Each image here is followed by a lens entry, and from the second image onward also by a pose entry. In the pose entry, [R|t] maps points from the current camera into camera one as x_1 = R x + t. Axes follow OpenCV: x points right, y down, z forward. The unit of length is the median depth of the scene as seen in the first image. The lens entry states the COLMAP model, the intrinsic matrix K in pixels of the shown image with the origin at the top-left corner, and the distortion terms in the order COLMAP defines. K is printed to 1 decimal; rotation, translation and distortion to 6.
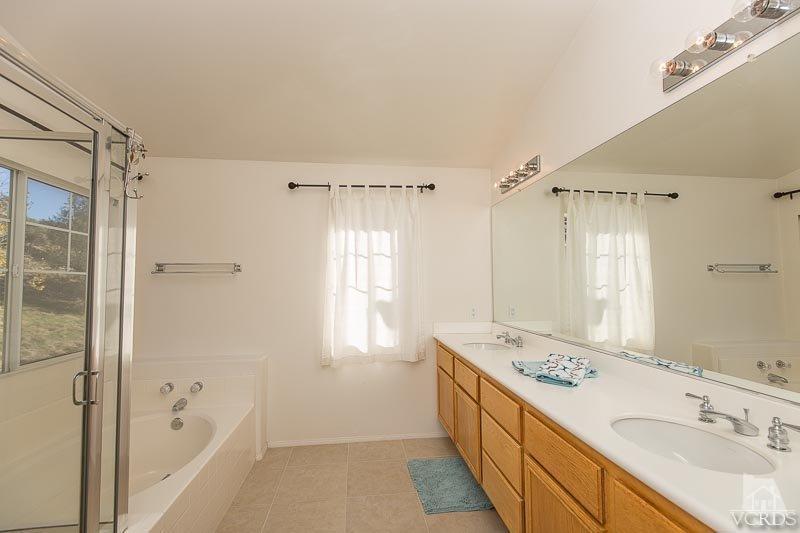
lens RADIAL K [[364.6, 0, 401.6], [0, 364.6, 264.2], [0, 0, 1]] dist [0.002813, -0.001053]
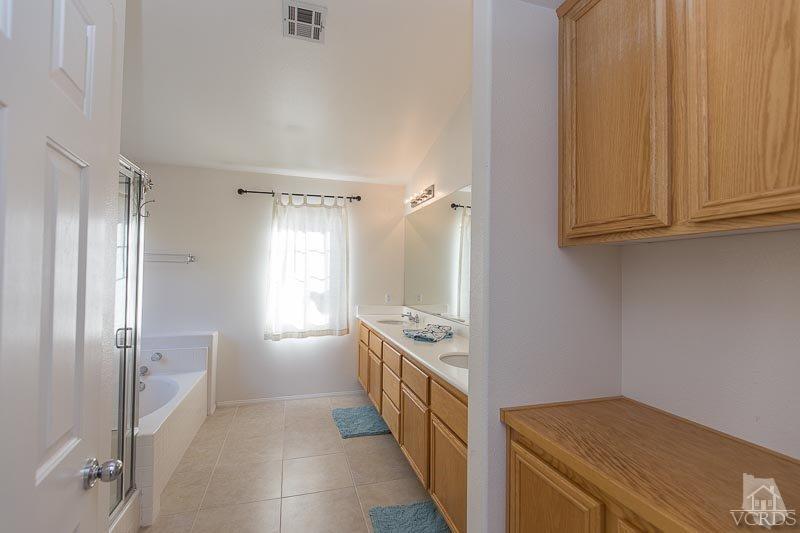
lens RADIAL K [[364.6, 0, 399.9], [0, 364.6, 273.4], [0, 0, 1]] dist [0.002813, -0.001053]
pose [[0.987134, 0.025127, 0.157907, 0.039617], [-0.032436, 0.998510, 0.043882, -0.018465], [-0.156569, -0.048439, 0.986478, -0.336796]]
